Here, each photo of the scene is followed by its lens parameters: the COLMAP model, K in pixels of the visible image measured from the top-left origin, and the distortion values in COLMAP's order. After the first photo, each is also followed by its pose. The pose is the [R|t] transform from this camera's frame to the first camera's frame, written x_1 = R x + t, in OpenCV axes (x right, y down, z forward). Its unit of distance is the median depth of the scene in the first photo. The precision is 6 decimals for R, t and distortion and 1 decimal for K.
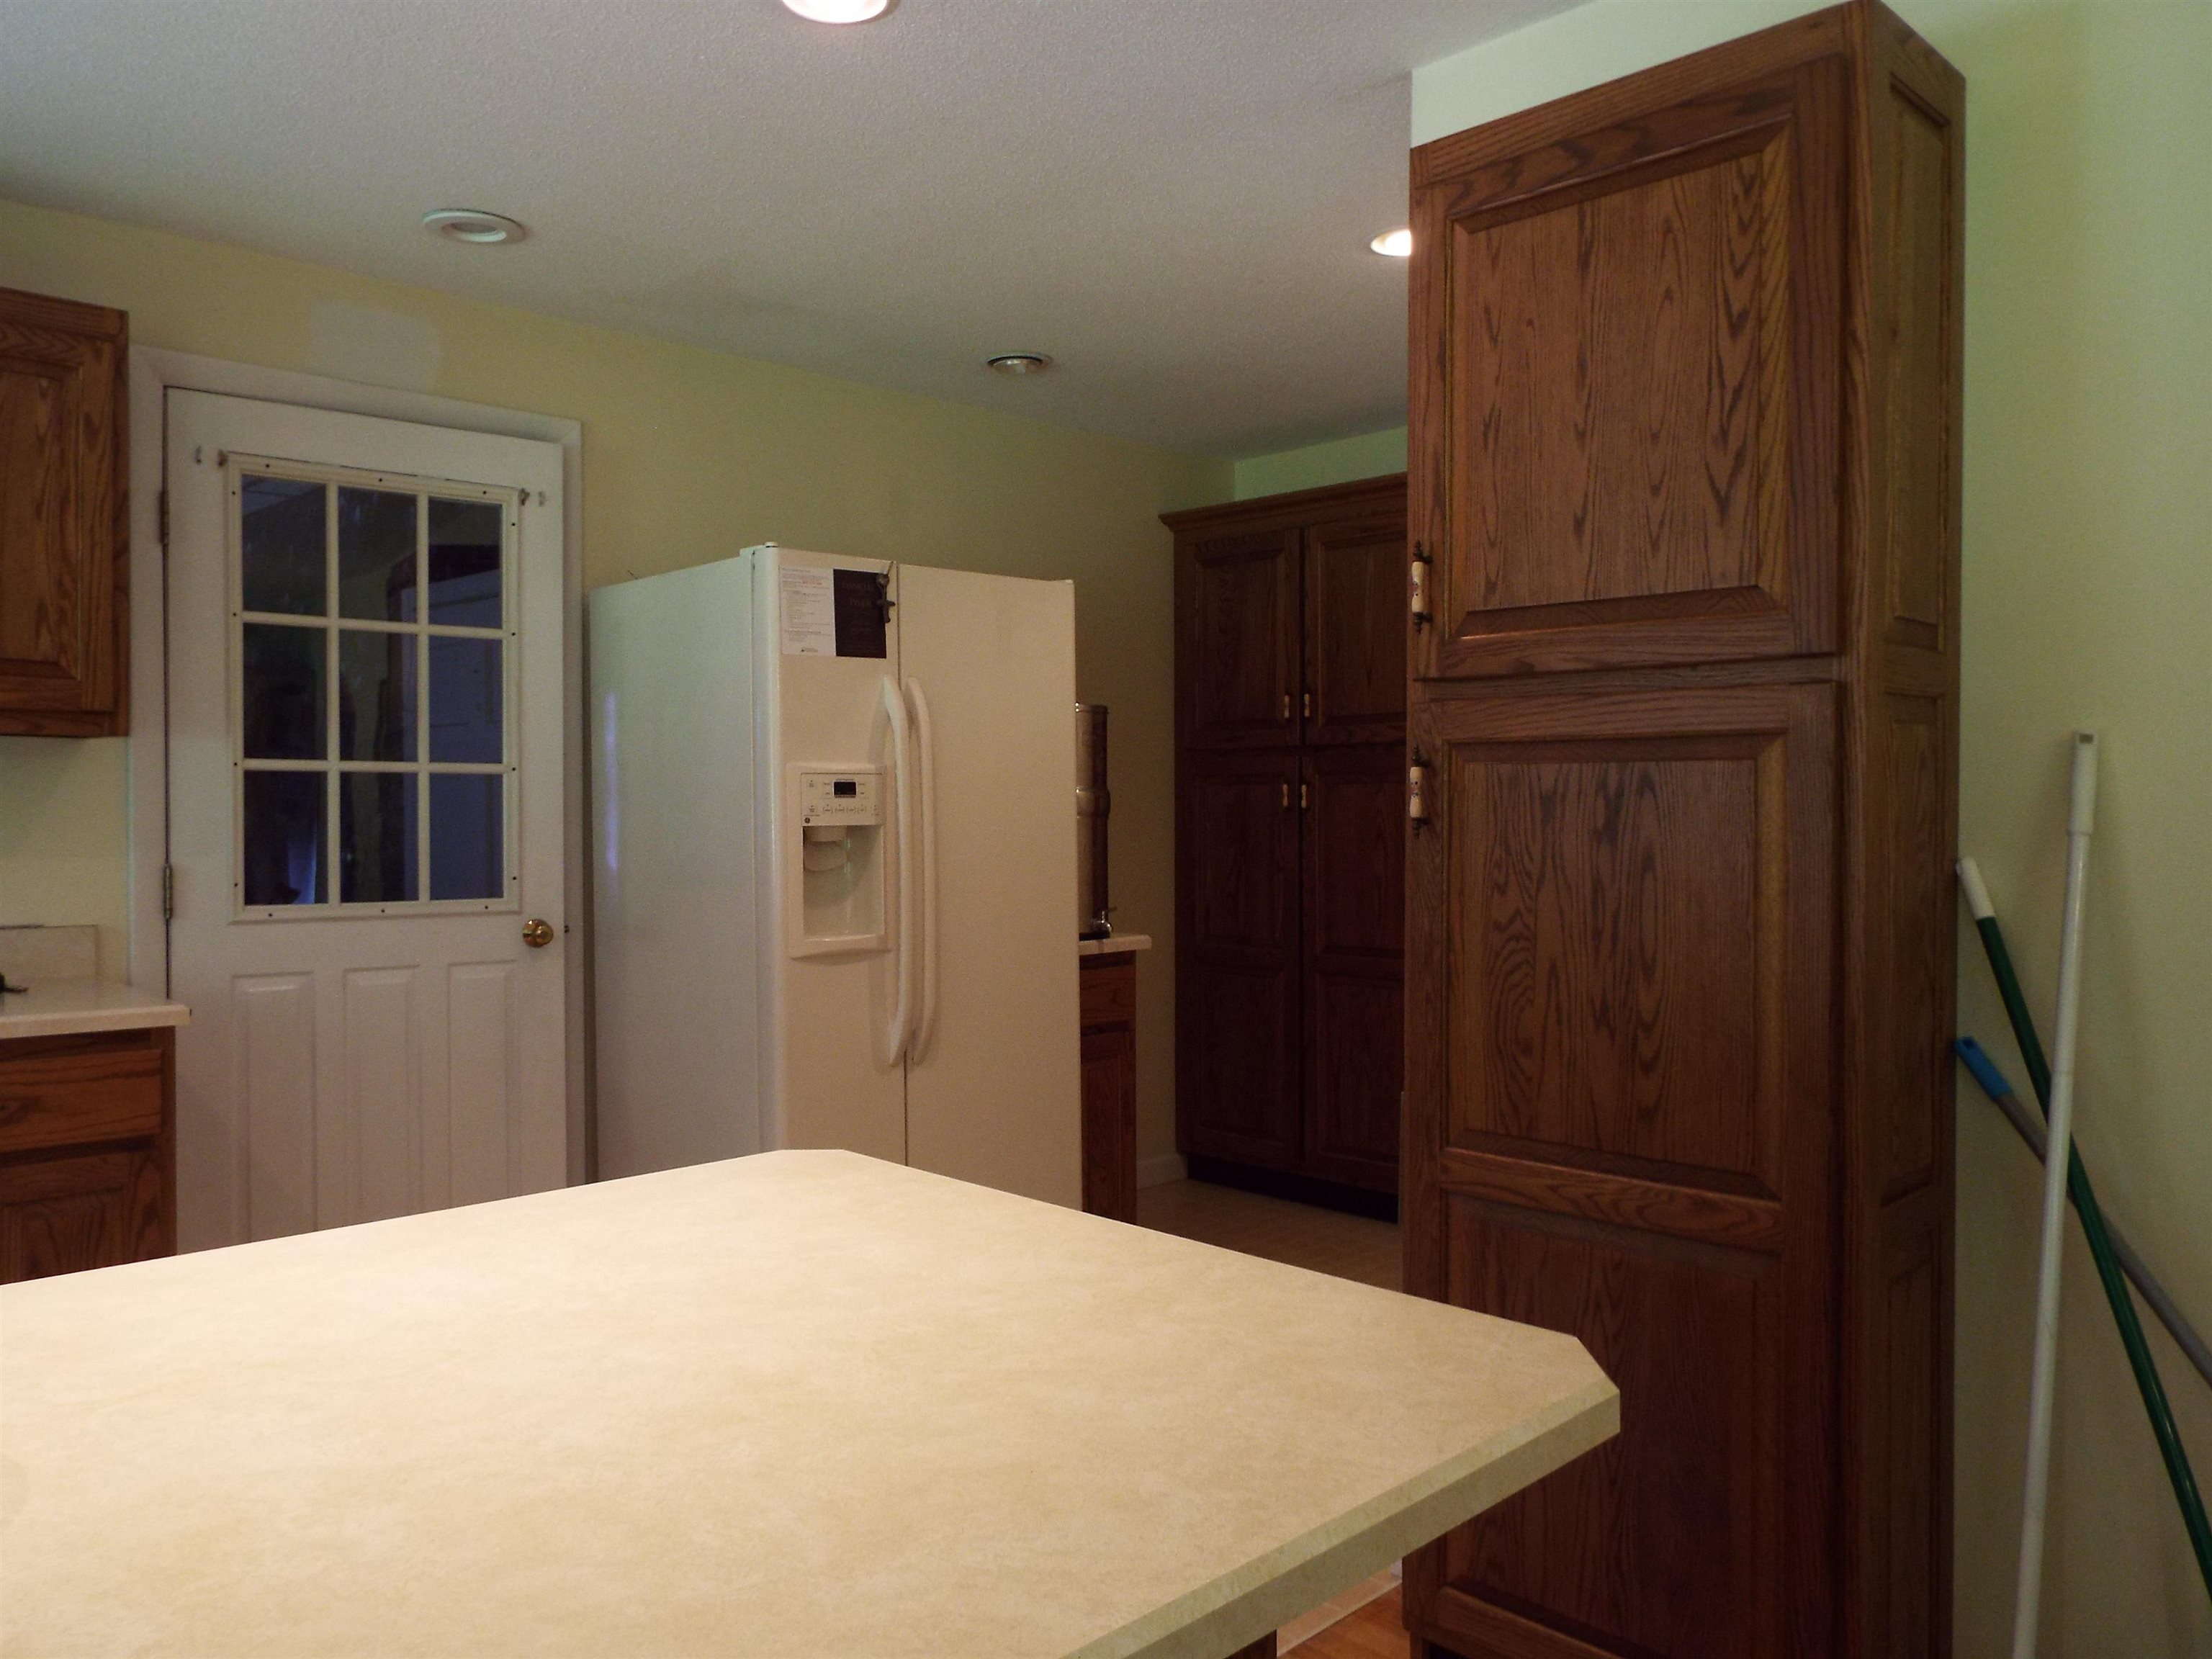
lens RADIAL K [[1624.4, 0, 1106.0], [0, 1624.4, 829.5], [0, 0, 1]] dist [-0.002568, -0.002031]
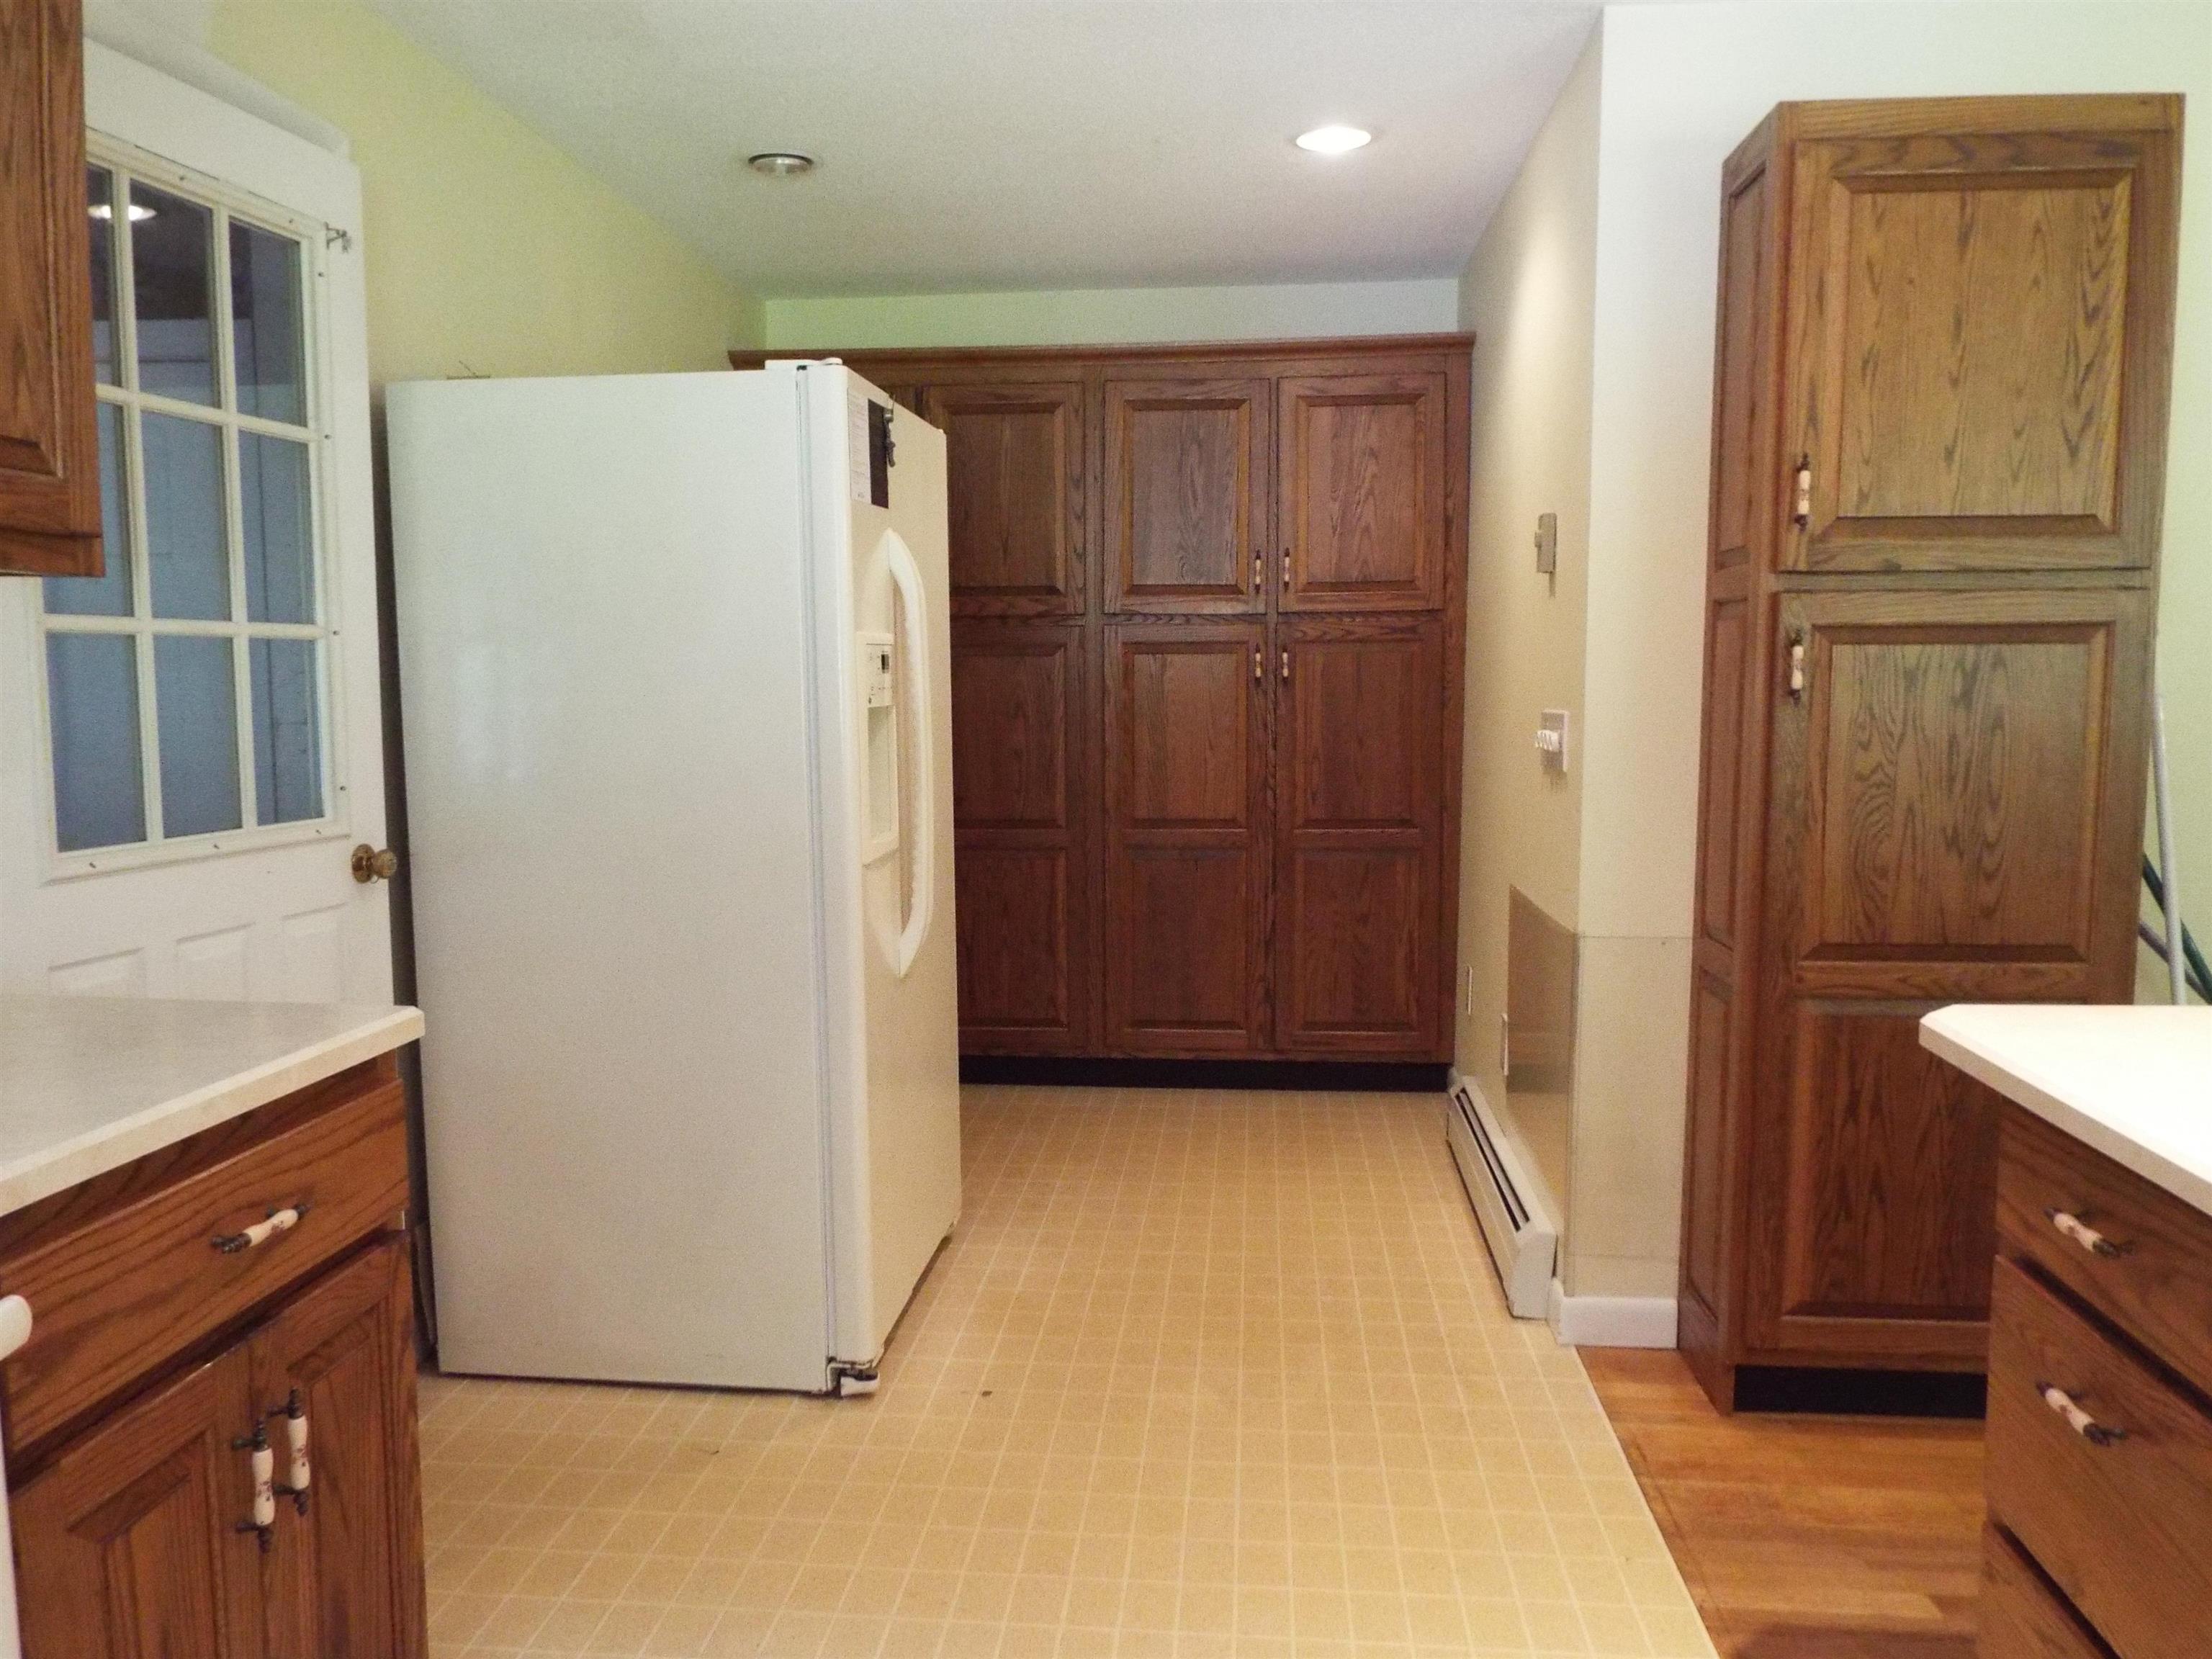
lens RADIAL K [[1626.8, 0, 1112.1], [0, 1626.8, 818.9], [0, 0, 1]] dist [0.062307, -0.074242]
pose [[0.760630, -0.062360, 0.646184, -1.008677], [0.013958, 0.996717, 0.079758, -0.016246], [-0.649036, -0.051647, 0.759003, 0.424063]]
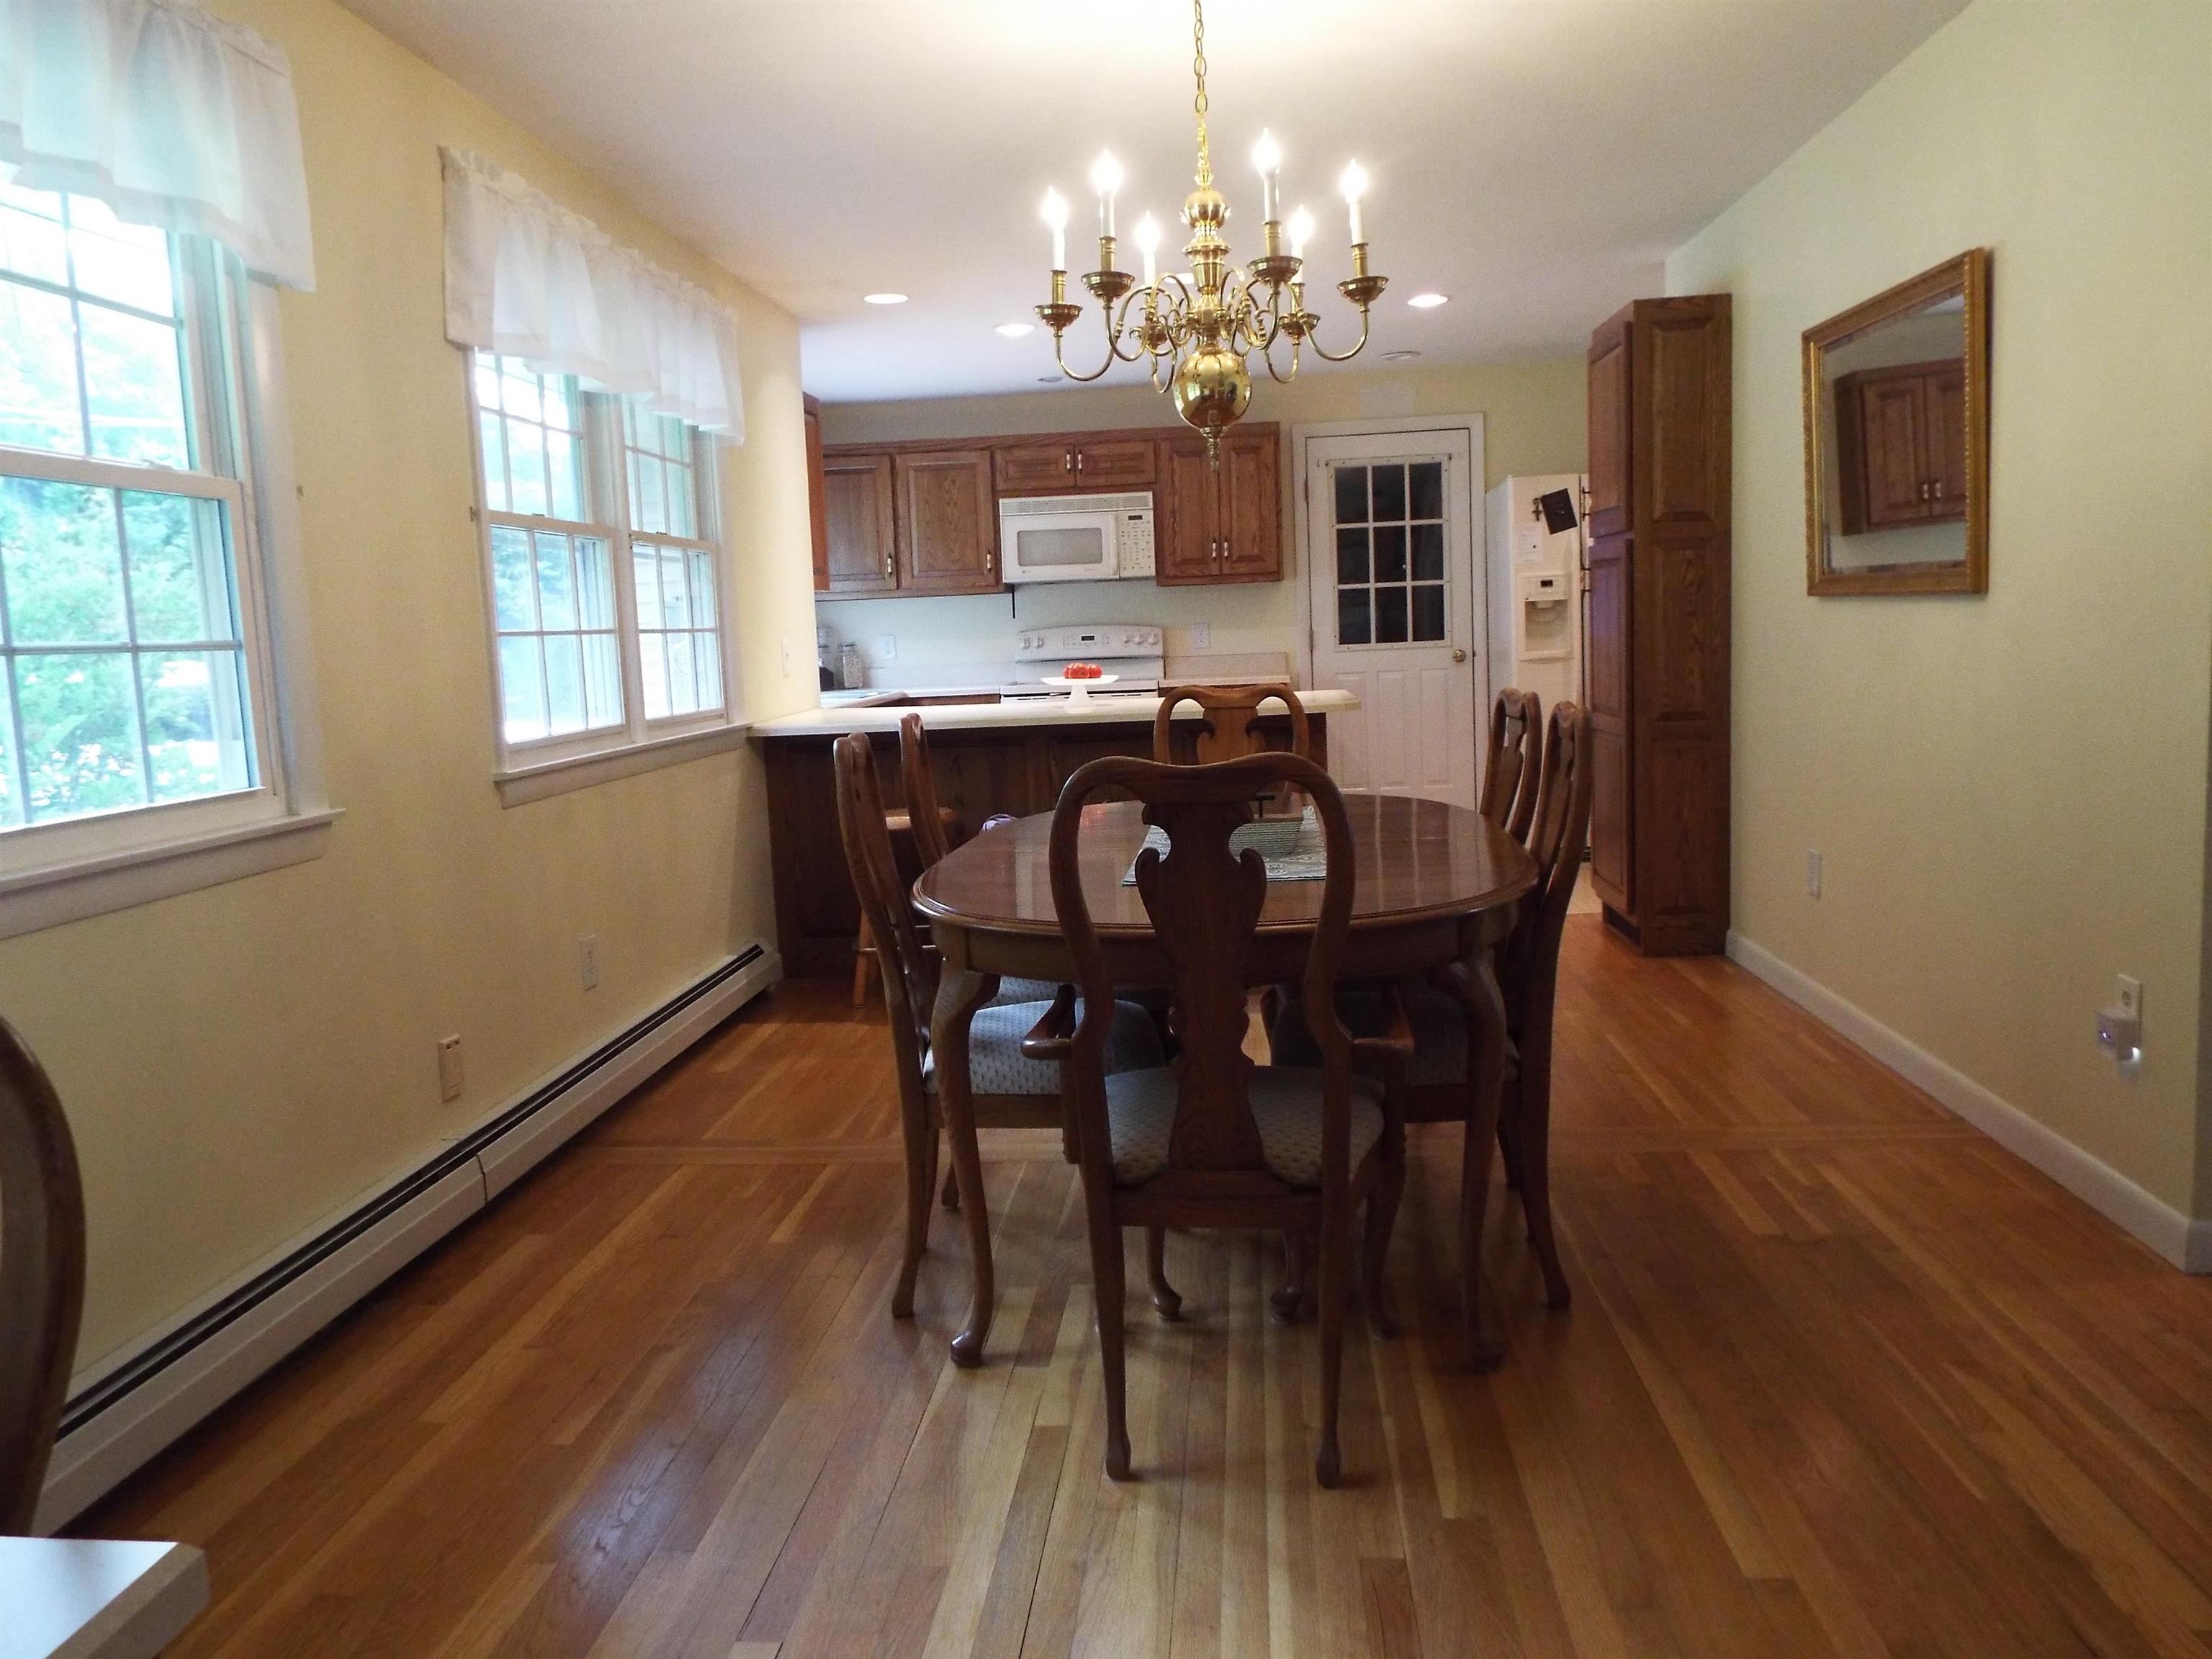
lens RADIAL K [[1624.4, 0, 1106.0], [0, 1624.4, 829.5], [0, 0, 1]] dist [-0.002568, -0.002031]
pose [[0.648318, 0.059576, -0.759035, 1.833452], [0.033733, 0.993707, 0.106808, 0.081462], [0.760622, -0.094850, 0.642229, -1.439658]]
